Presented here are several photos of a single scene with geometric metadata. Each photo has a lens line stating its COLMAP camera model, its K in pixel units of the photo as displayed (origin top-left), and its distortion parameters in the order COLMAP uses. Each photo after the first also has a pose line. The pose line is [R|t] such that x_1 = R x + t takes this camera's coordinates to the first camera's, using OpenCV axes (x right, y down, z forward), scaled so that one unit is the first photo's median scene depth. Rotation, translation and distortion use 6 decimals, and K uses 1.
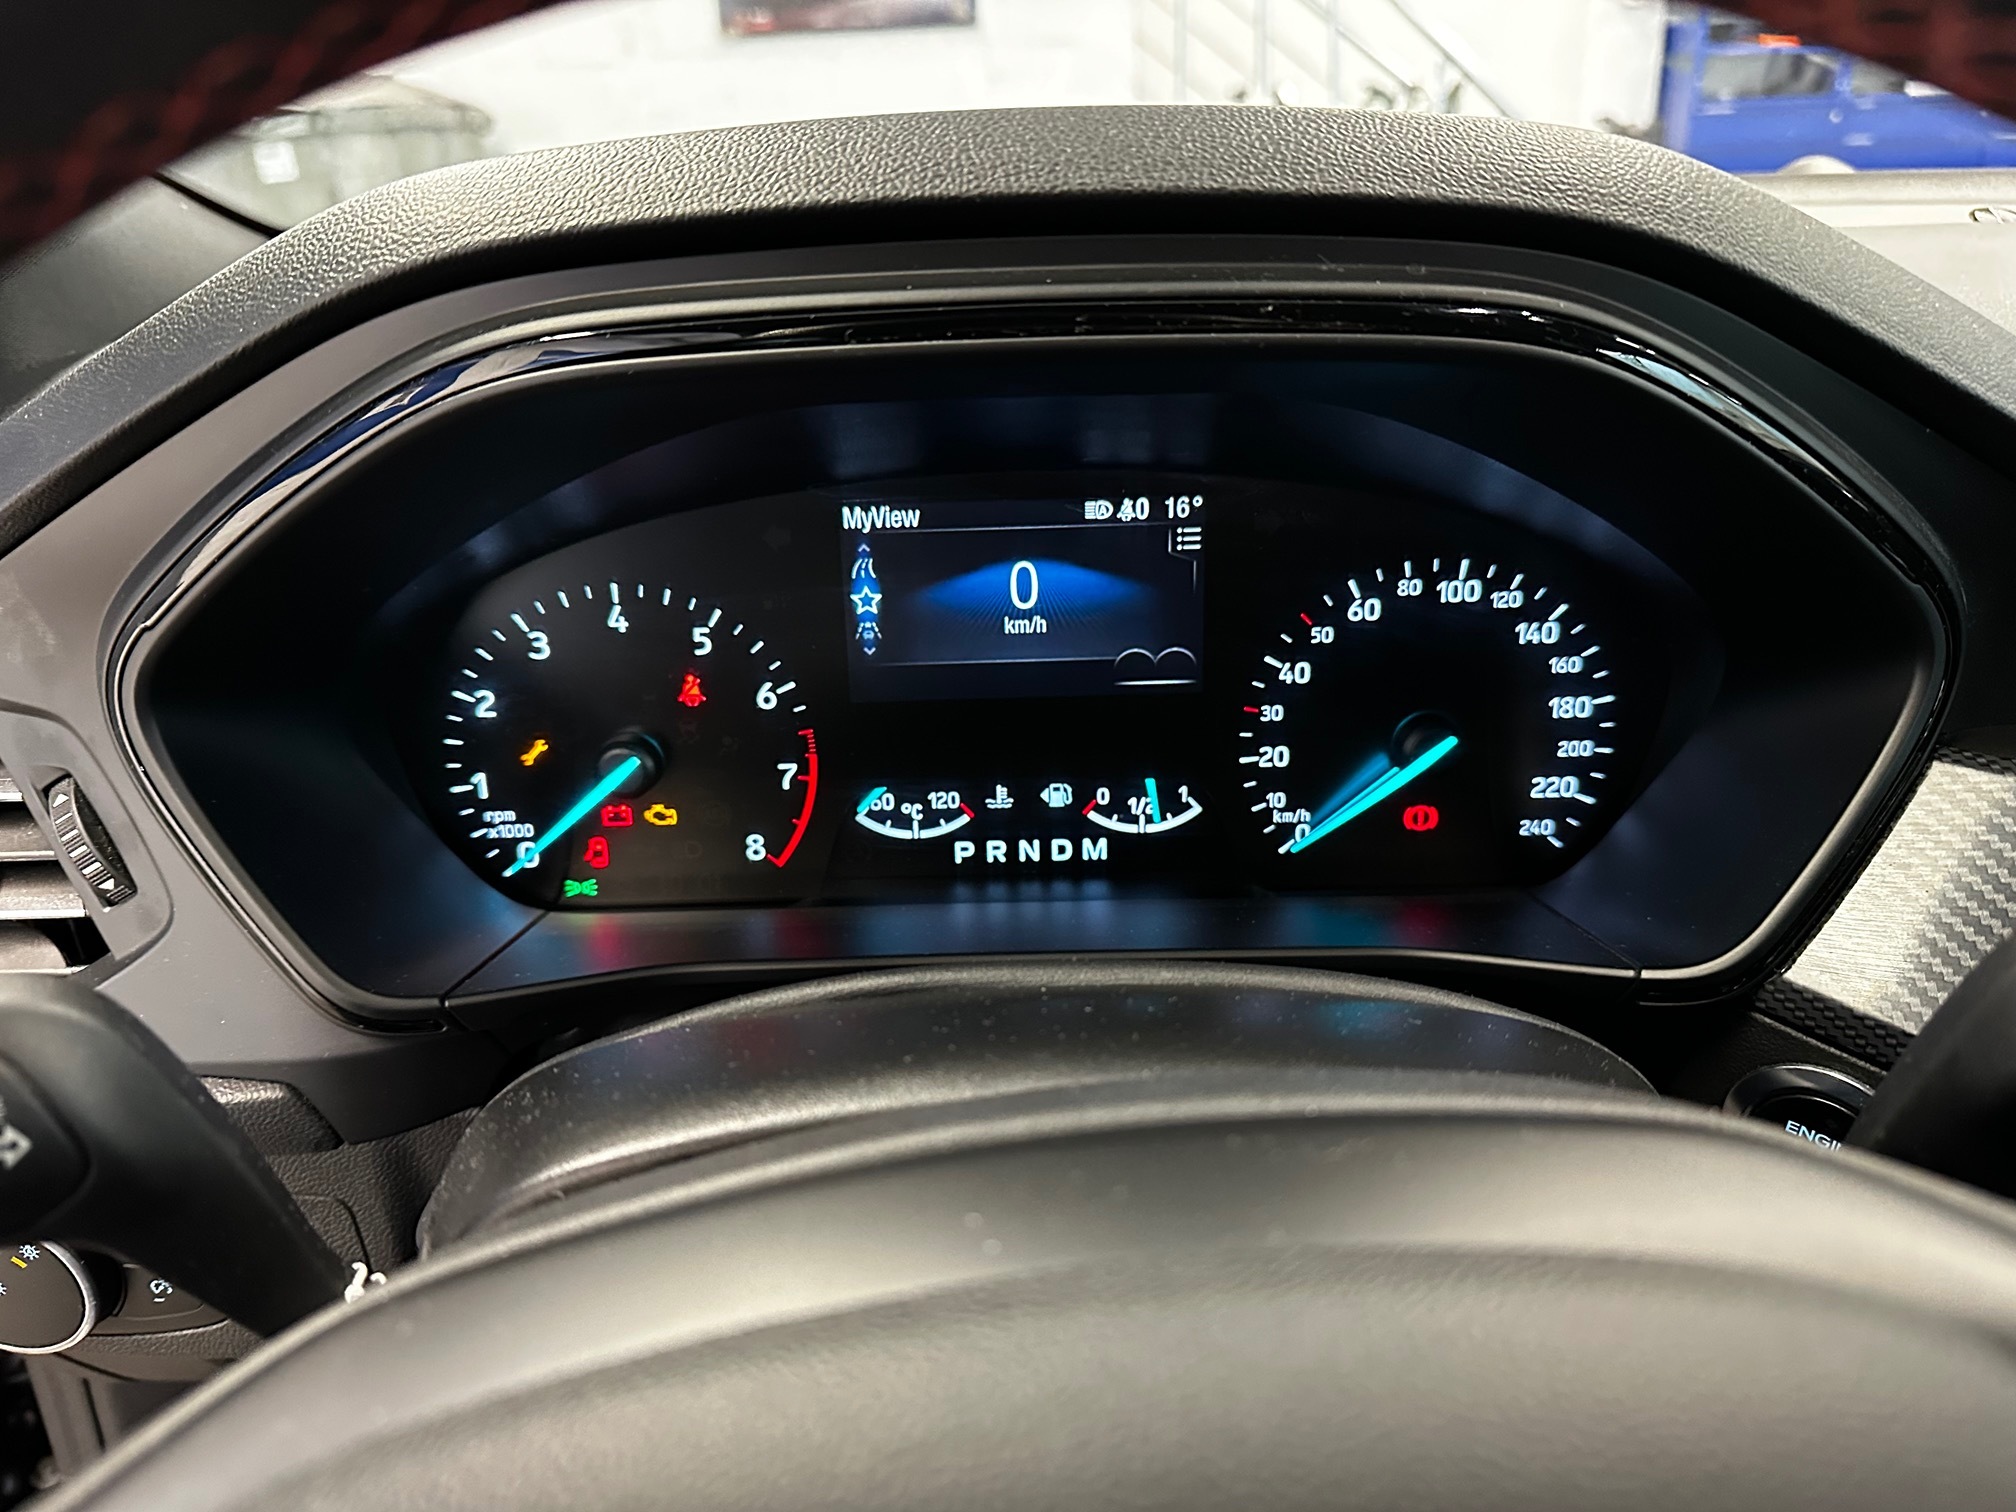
lens RADIAL K [[1419.2, 0, 1013.3], [0, 1419.2, 754.3], [0, 0, 1]] dist [0.062742, -0.086760]
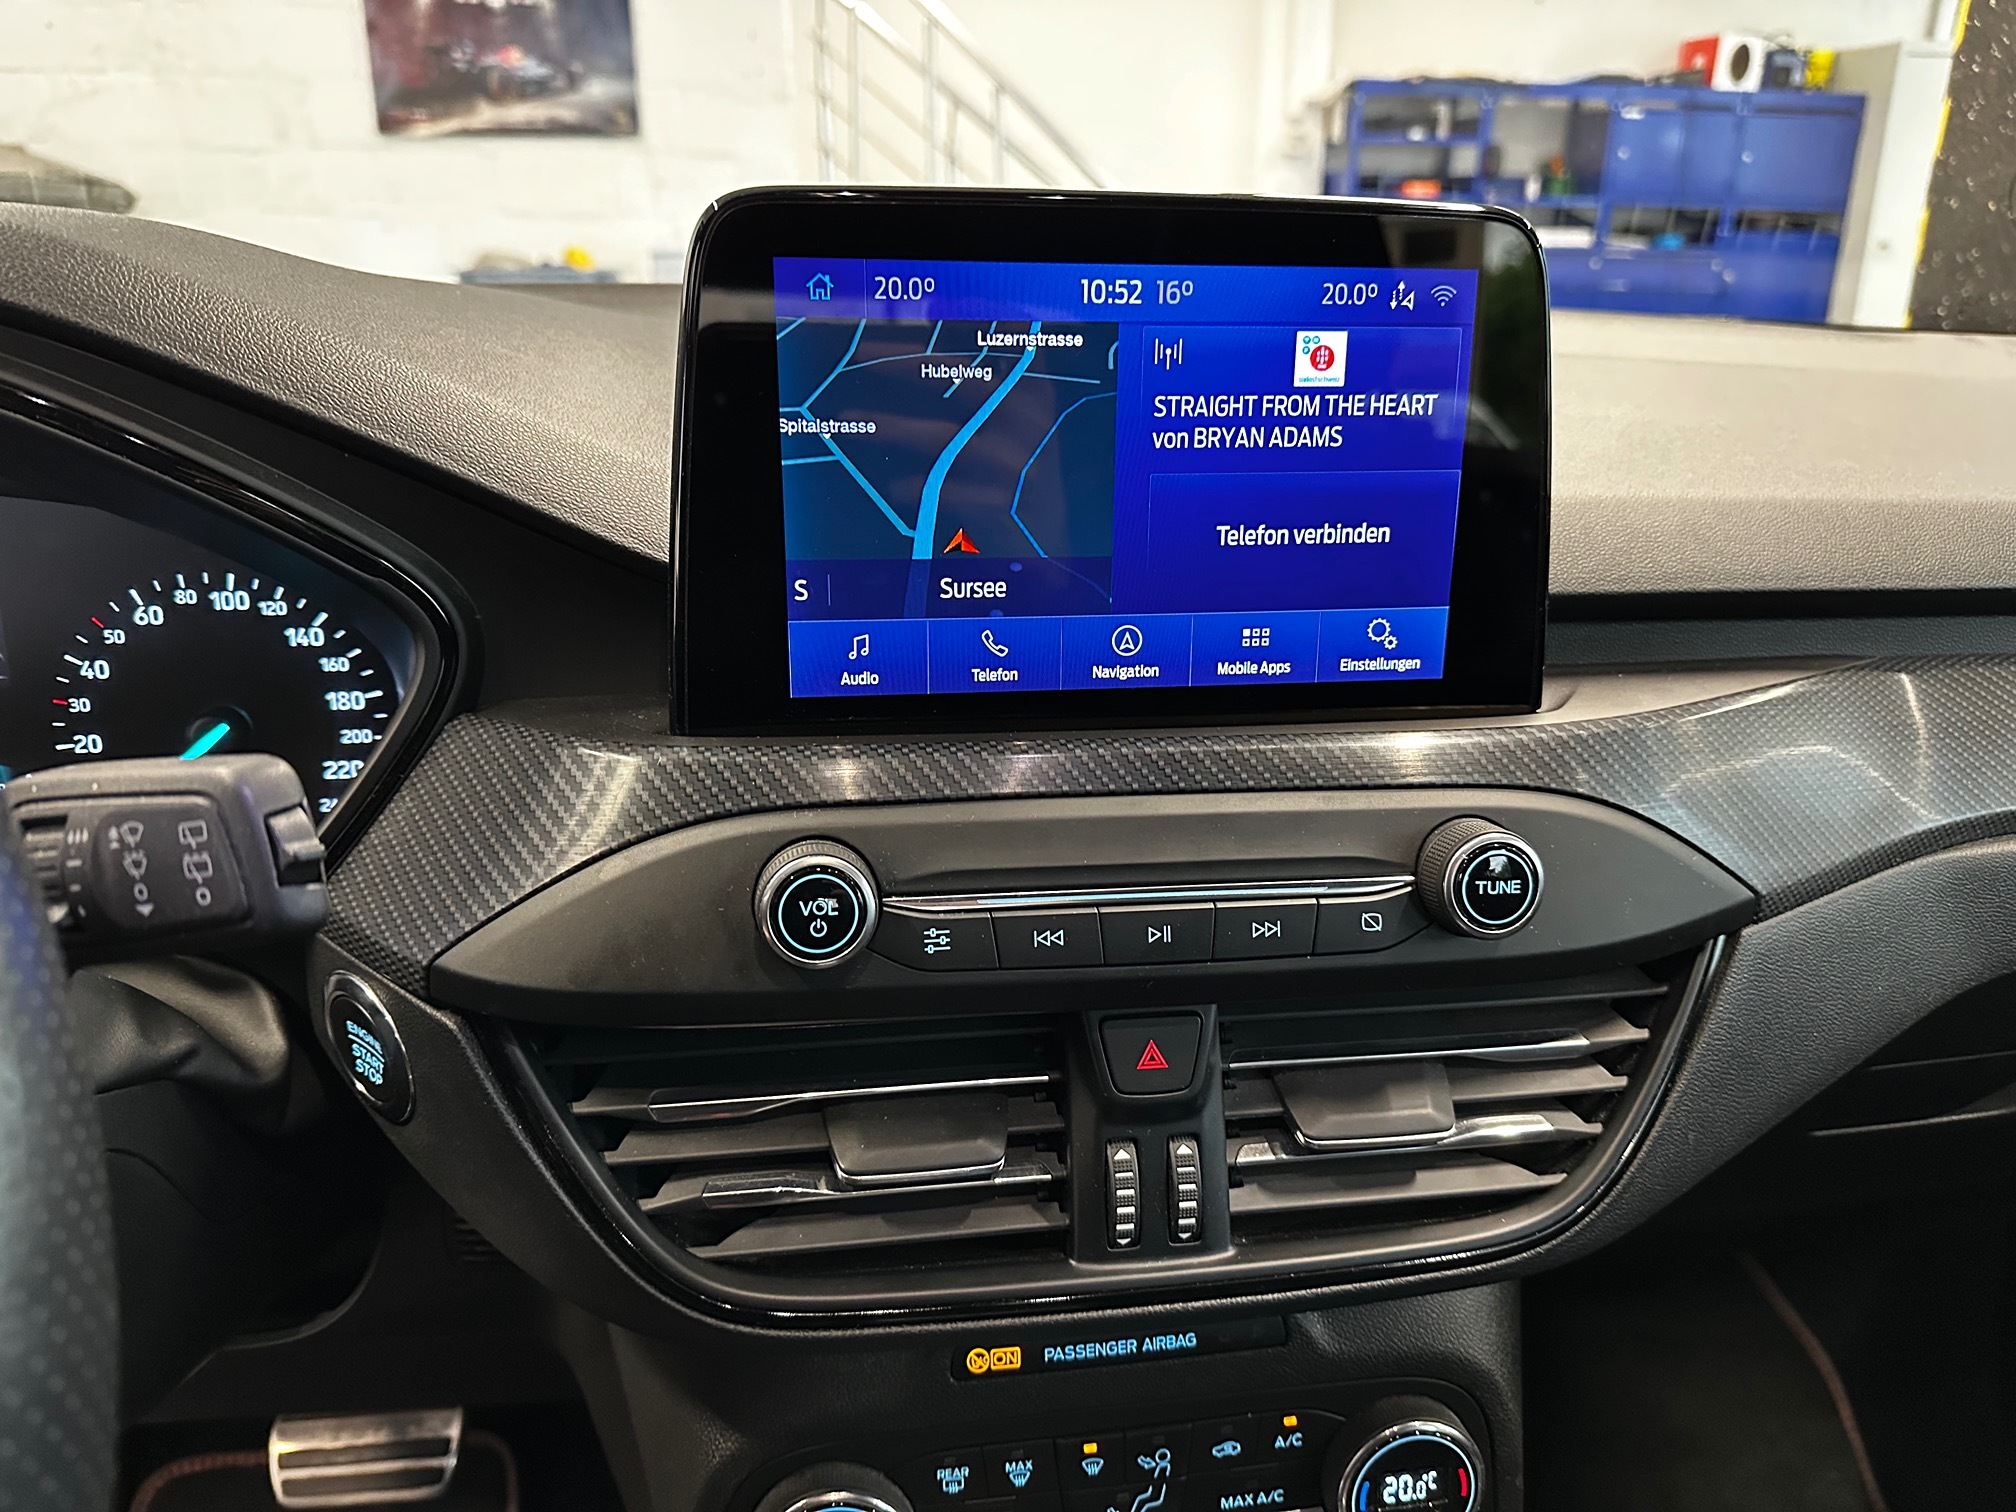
lens RADIAL K [[1419.2, 0, 1014.2], [0, 1419.2, 763.2], [0, 0, 1]] dist [0.062742, -0.086760]
pose [[0.988034, -0.002411, 0.154220, 0.762799], [0.012254, 0.997944, -0.062906, 0.101759], [-0.153751, 0.064043, 0.986032, -0.259098]]
